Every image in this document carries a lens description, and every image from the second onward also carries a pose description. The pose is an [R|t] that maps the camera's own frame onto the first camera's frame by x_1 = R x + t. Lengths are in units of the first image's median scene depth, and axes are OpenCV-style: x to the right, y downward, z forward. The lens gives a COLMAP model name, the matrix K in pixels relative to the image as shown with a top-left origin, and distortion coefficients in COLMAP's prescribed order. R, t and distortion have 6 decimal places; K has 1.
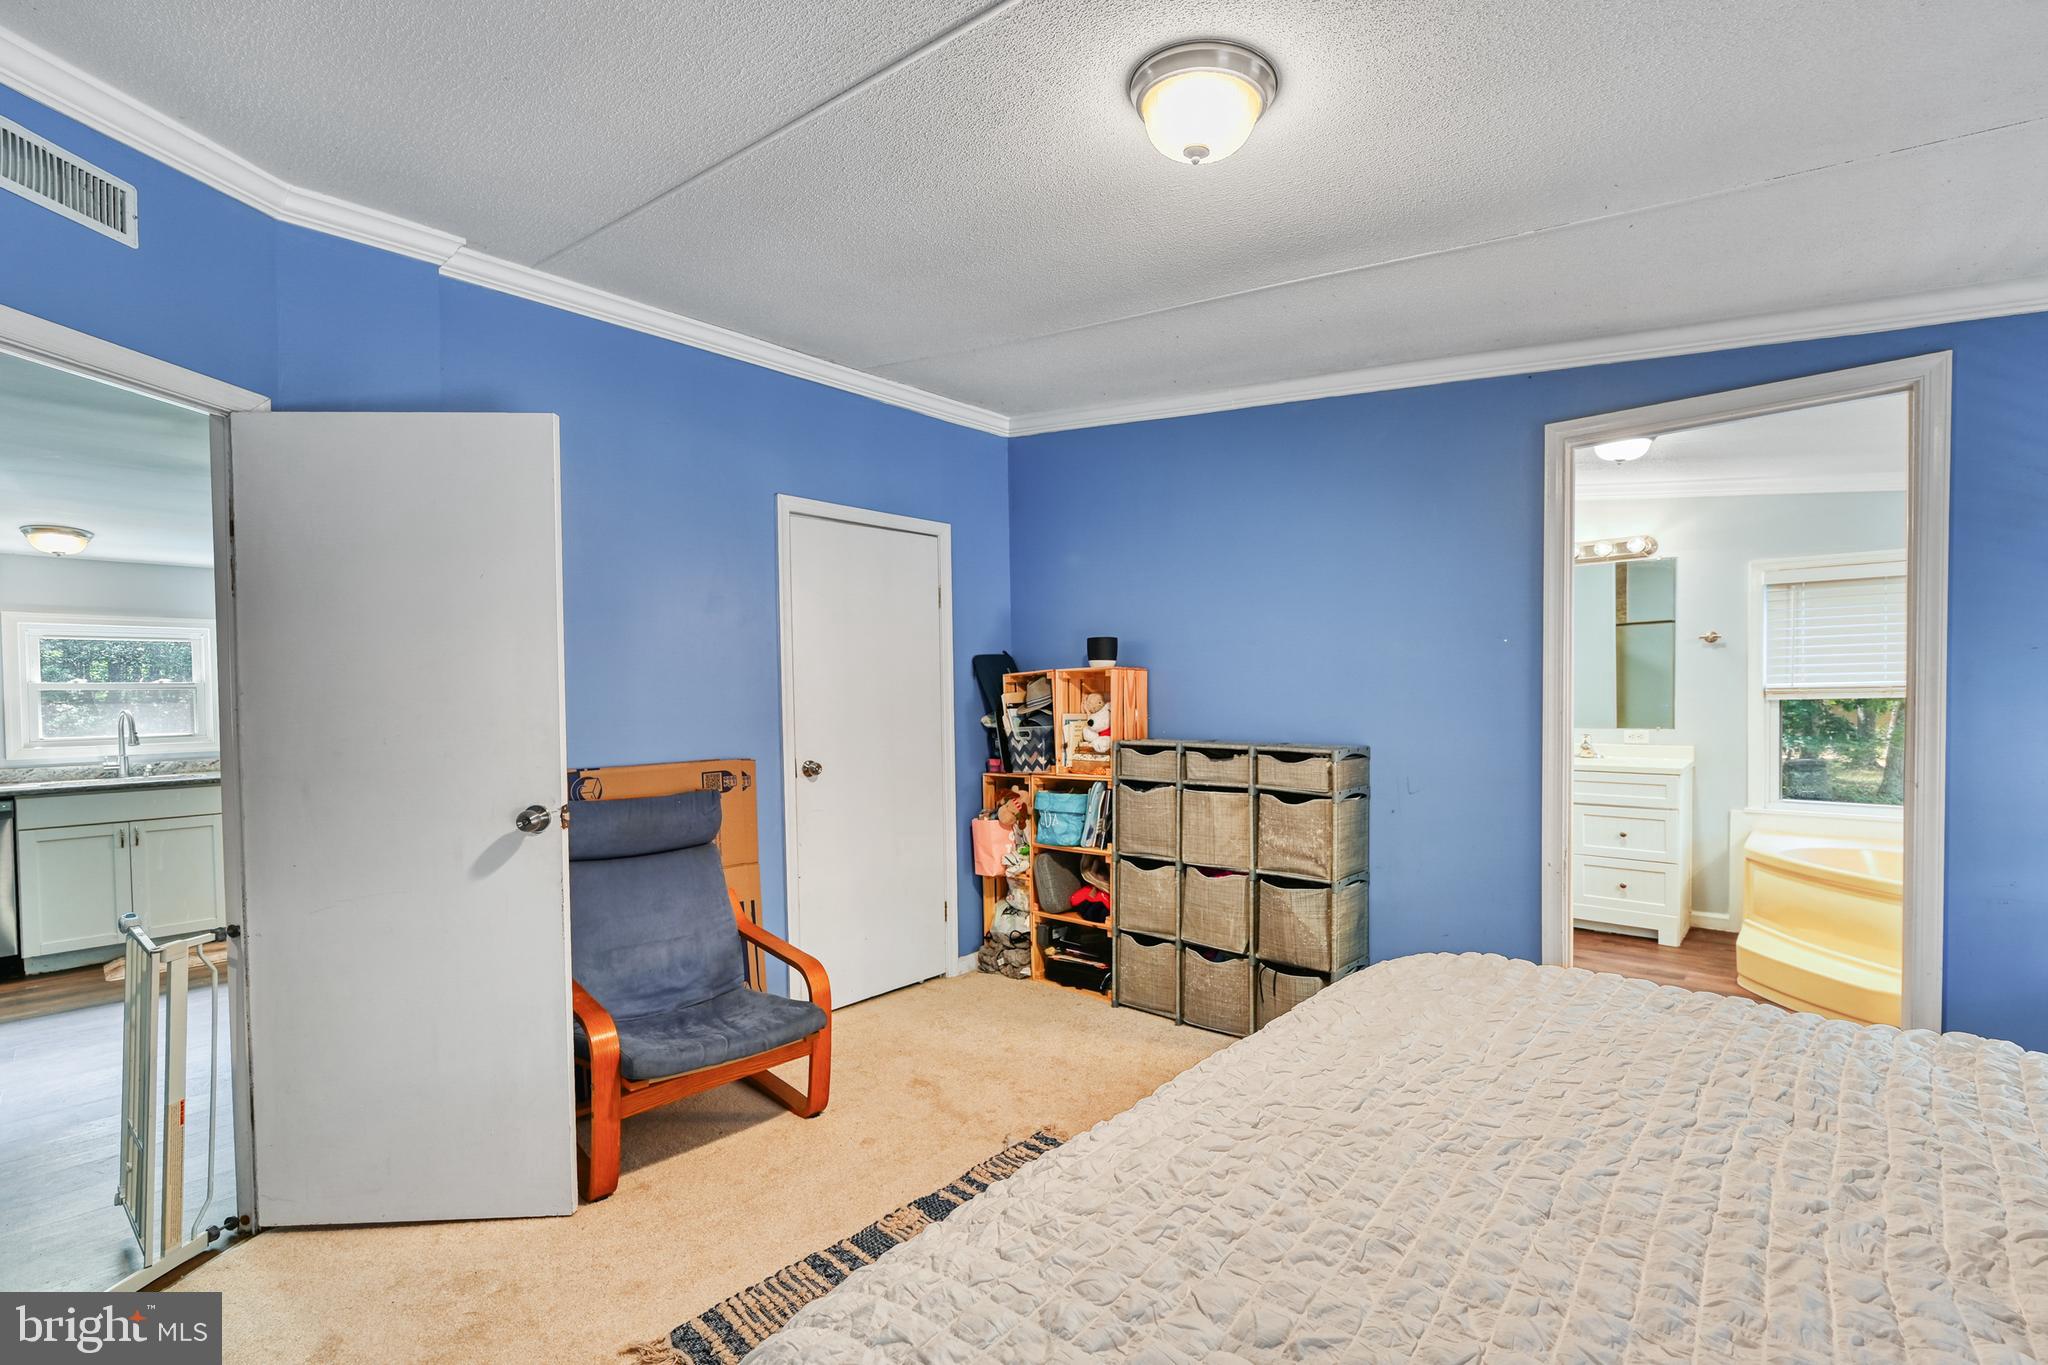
lens RADIAL K [[885.4, 0, 1026.5], [0, 885.4, 714.7], [0, 0, 1]] dist [-0.000026, 0.000009]
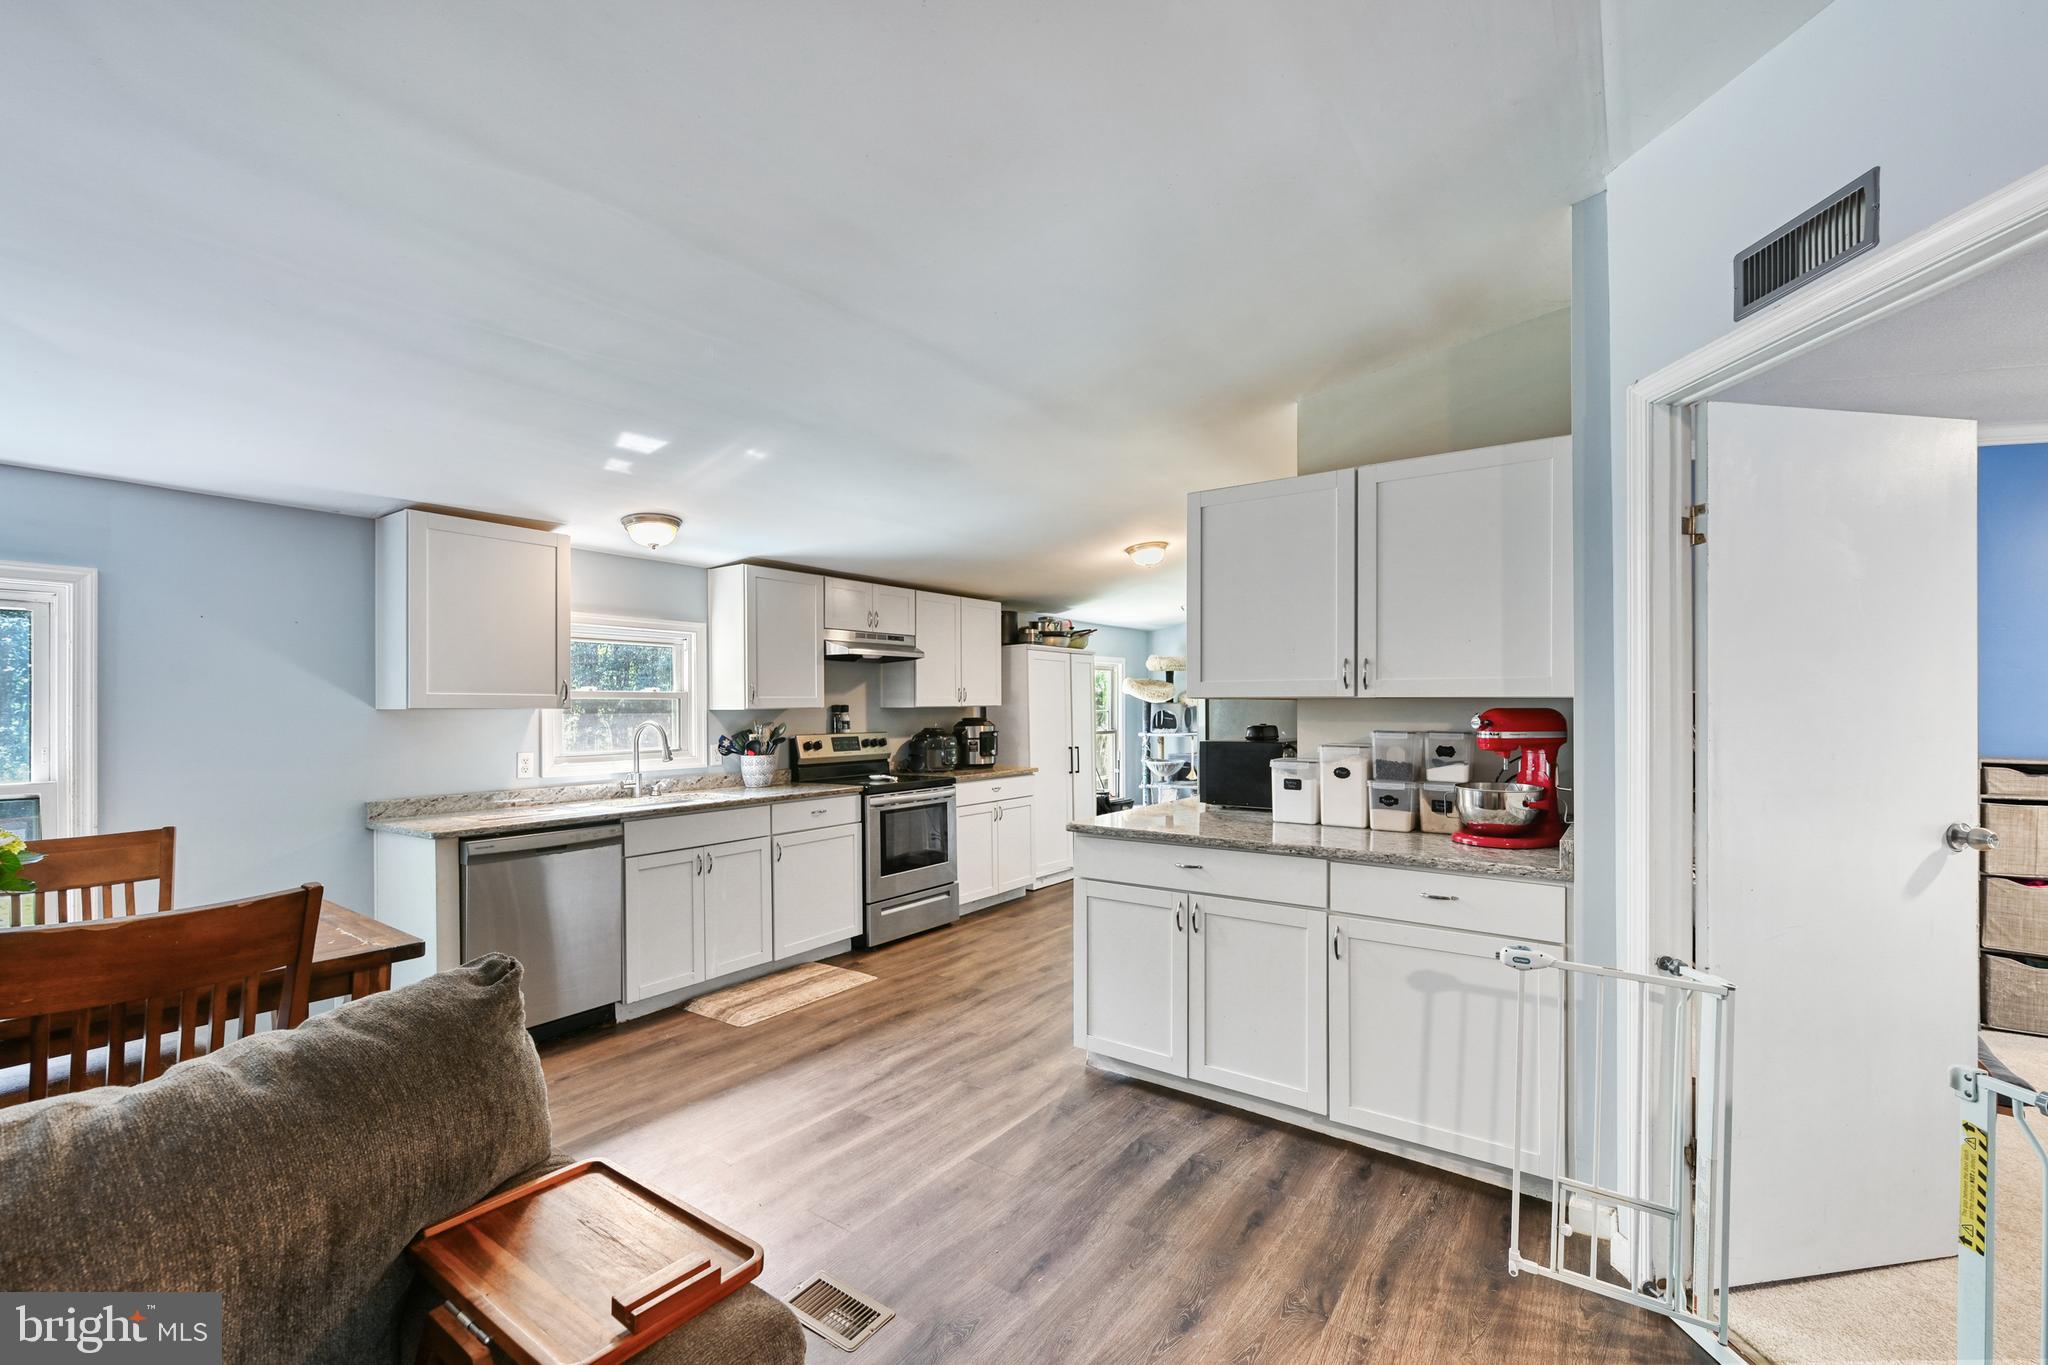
lens RADIAL K [[853.1, 0, 1022.1], [0, 853.1, 709.2], [0, 0, 1]] dist [0.000039, 0.000489]
pose [[0.992949, 0.007867, 0.118282, -0.840052], [-0.004505, 0.999579, -0.028665, 0.005968], [-0.118457, 0.027930, 0.992566, 0.106398]]
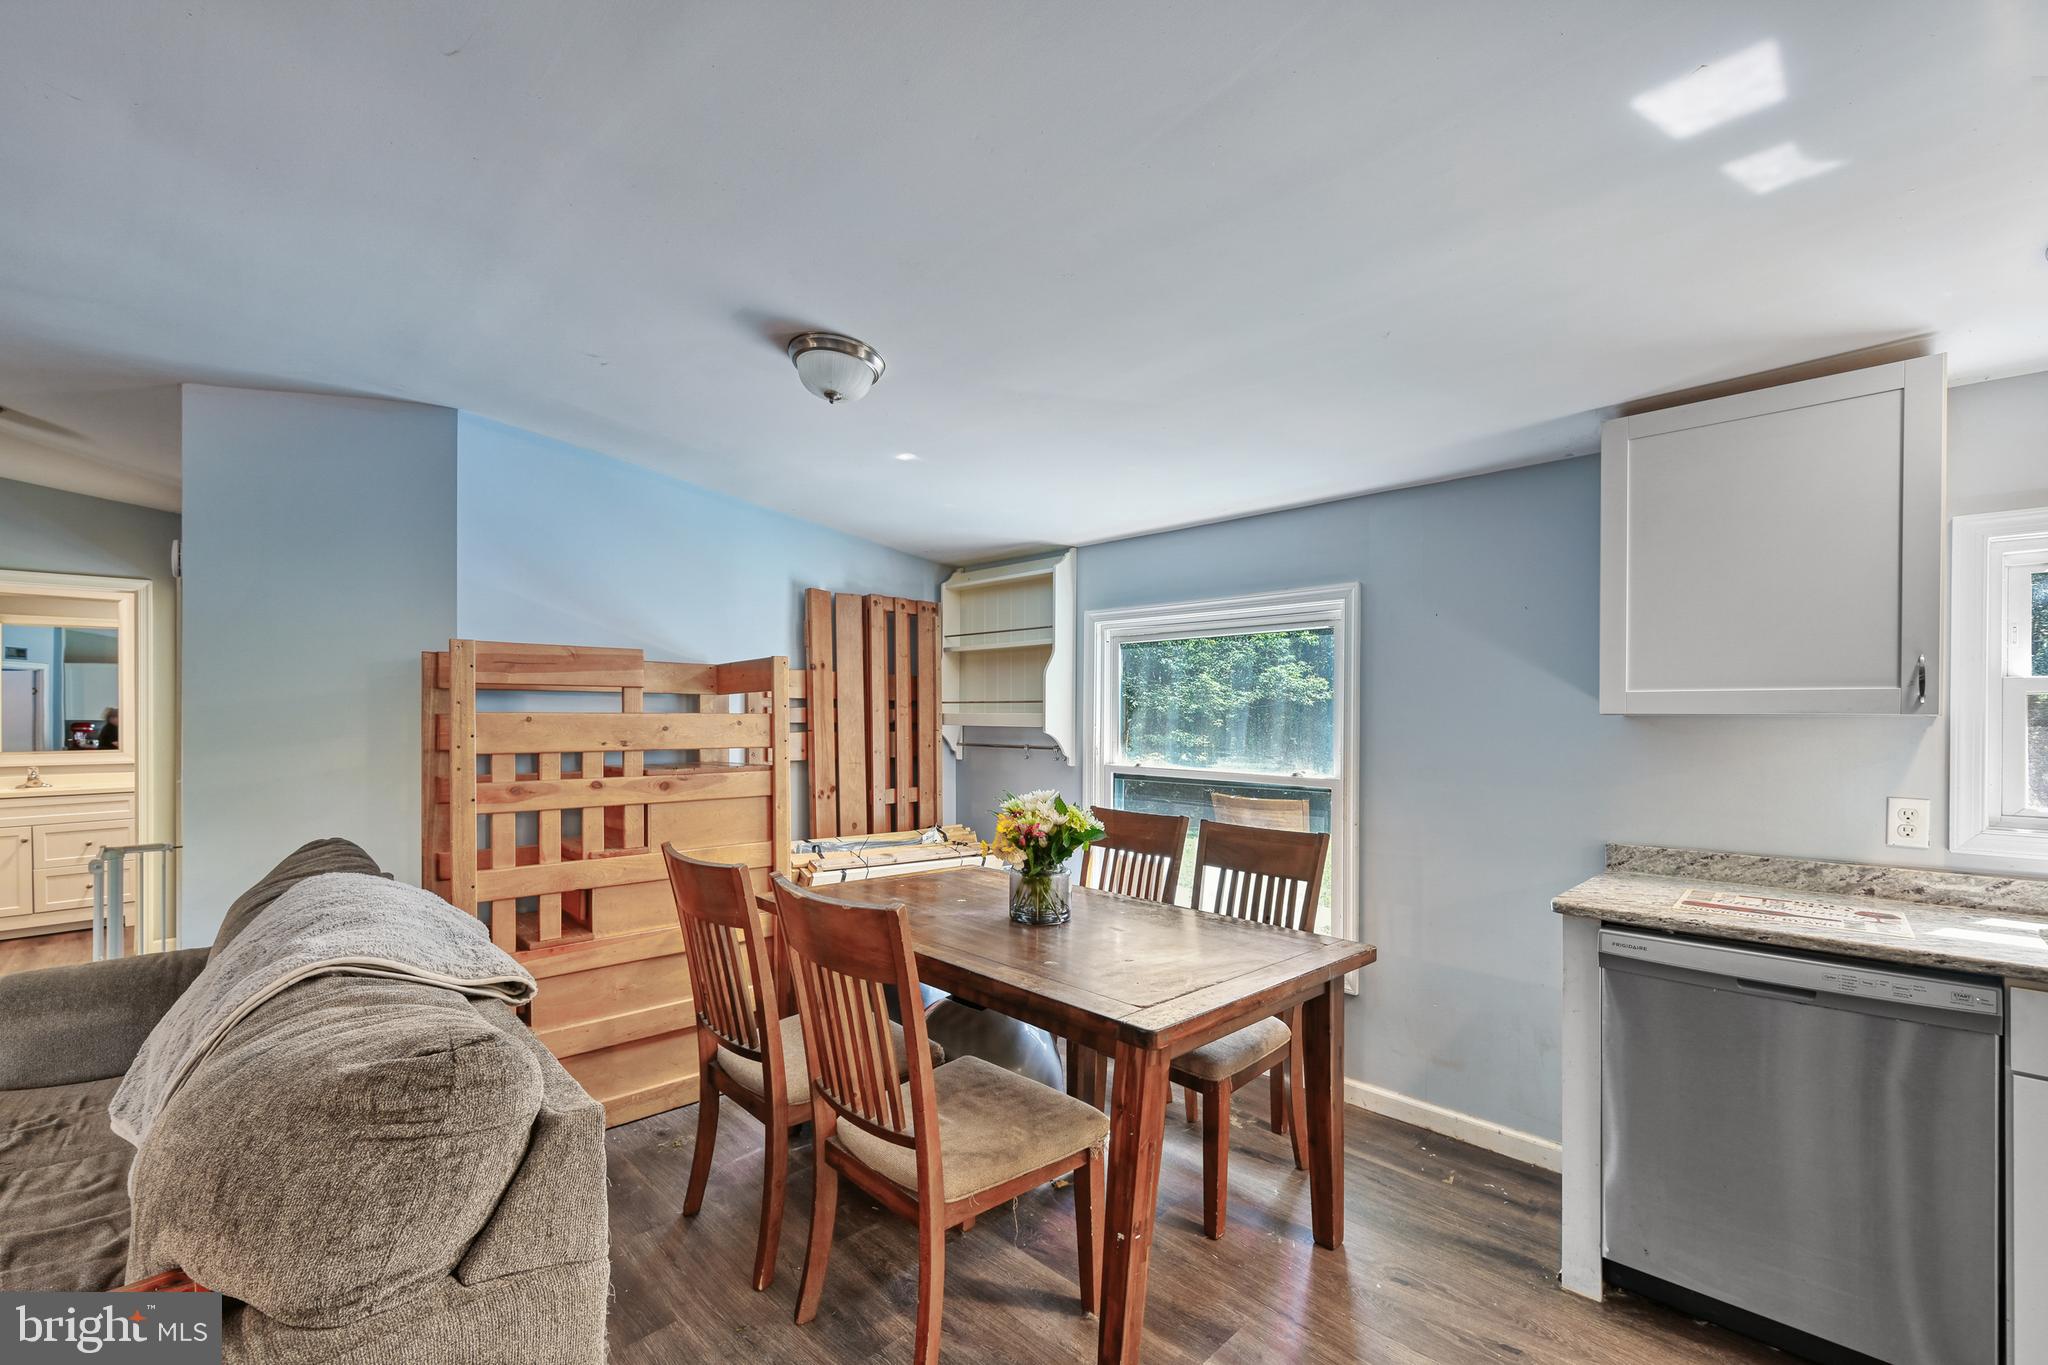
lens RADIAL K [[853.1, 0, 1022.1], [0, 853.1, 709.2], [0, 0, 1]] dist [0.000039, 0.000489]
pose [[-0.042159, 0.004116, -0.999102, -0.762032], [-0.028744, 0.999573, 0.005331, -0.009154], [0.998697, 0.028942, -0.042022, 0.595836]]
